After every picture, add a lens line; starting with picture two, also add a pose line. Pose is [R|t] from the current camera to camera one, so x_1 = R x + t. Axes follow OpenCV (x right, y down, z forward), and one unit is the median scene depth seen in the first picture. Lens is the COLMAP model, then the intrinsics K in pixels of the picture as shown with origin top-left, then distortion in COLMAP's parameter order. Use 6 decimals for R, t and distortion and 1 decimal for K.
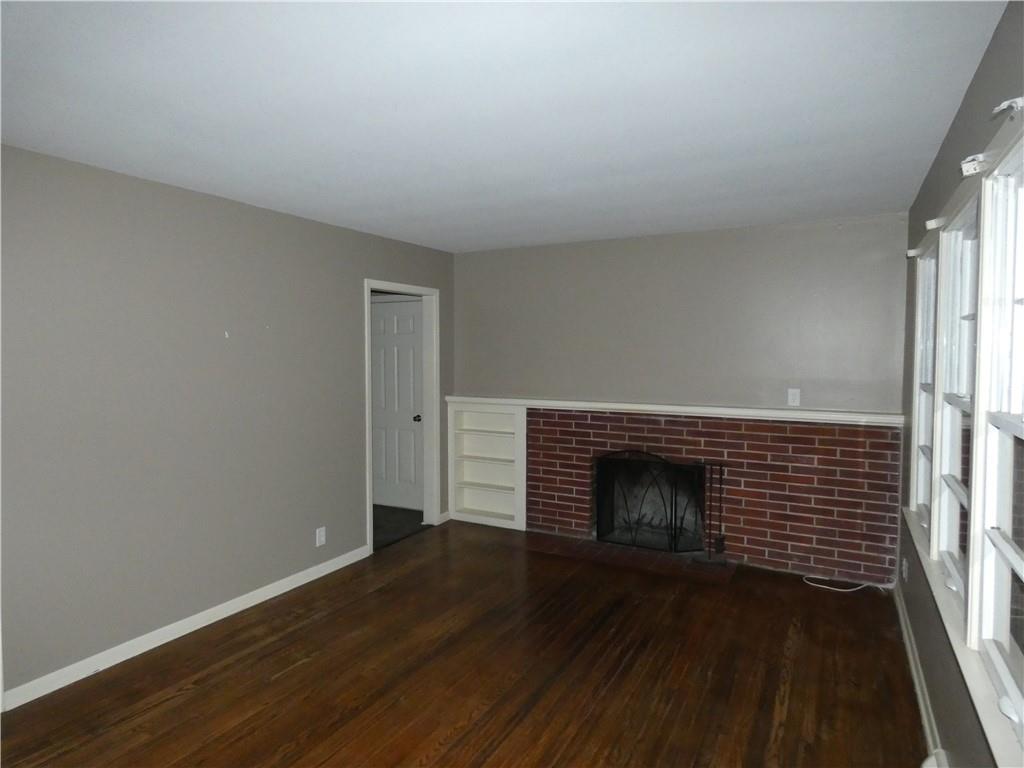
lens RADIAL K [[615.0, 0, 507.0], [0, 615.0, 380.6], [0, 0, 1]] dist [0.001539, 0.000705]
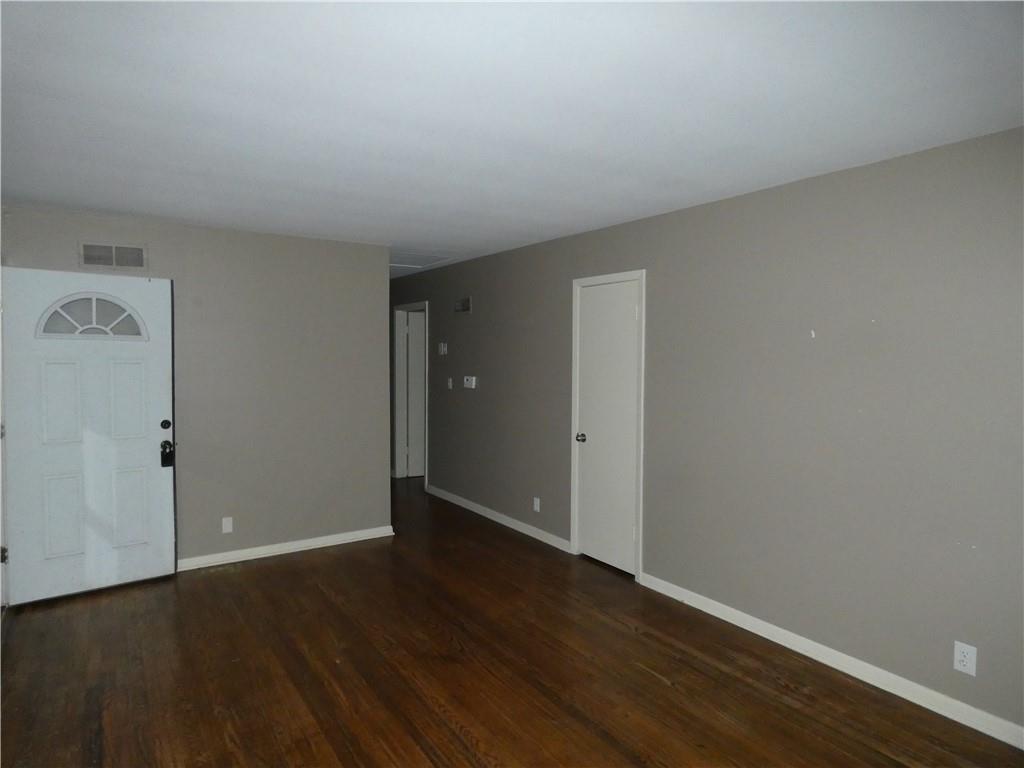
lens RADIAL K [[615.0, 0, 507.0], [0, 615.0, 380.6], [0, 0, 1]] dist [0.001539, 0.000705]
pose [[-0.467865, 0.034890, -0.883111, 0.625743], [-0.047494, 0.996784, 0.064543, -0.053343], [0.882523, 0.072140, -0.464704, 1.242846]]
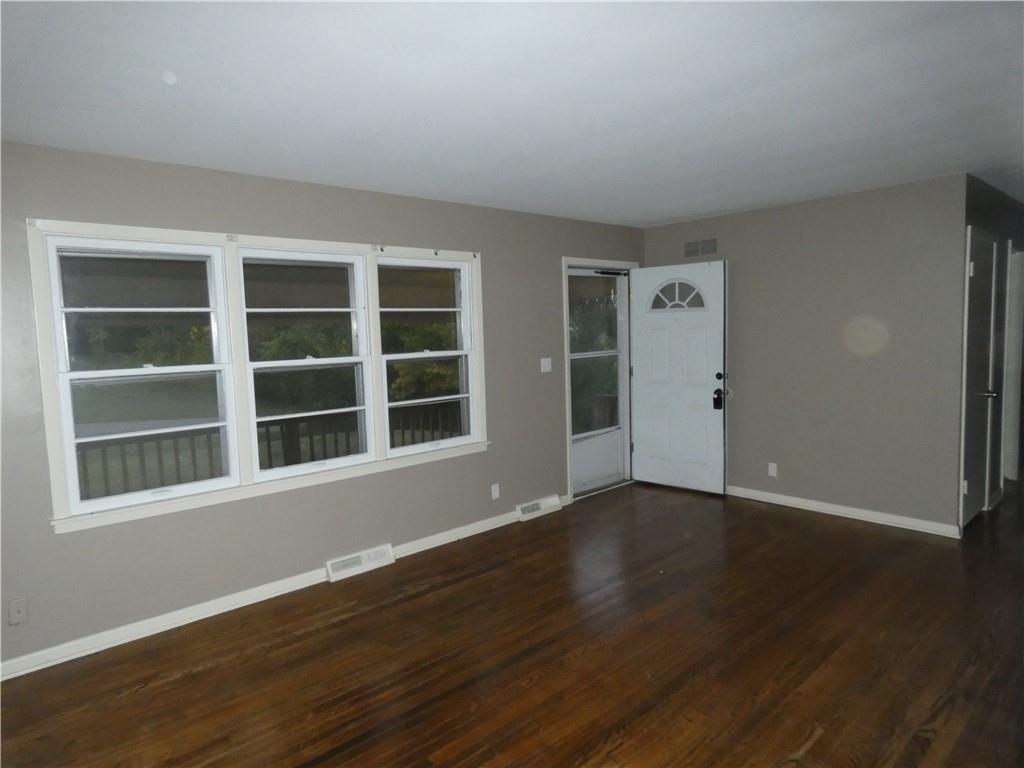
lens RADIAL K [[615.0, 0, 507.0], [0, 615.0, 380.6], [0, 0, 1]] dist [0.001539, 0.000705]
pose [[-0.943051, -0.000213, 0.332648, -0.261056], [0.046178, 0.990234, 0.131549, -0.076478], [-0.329427, 0.139418, -0.933831, 1.781619]]
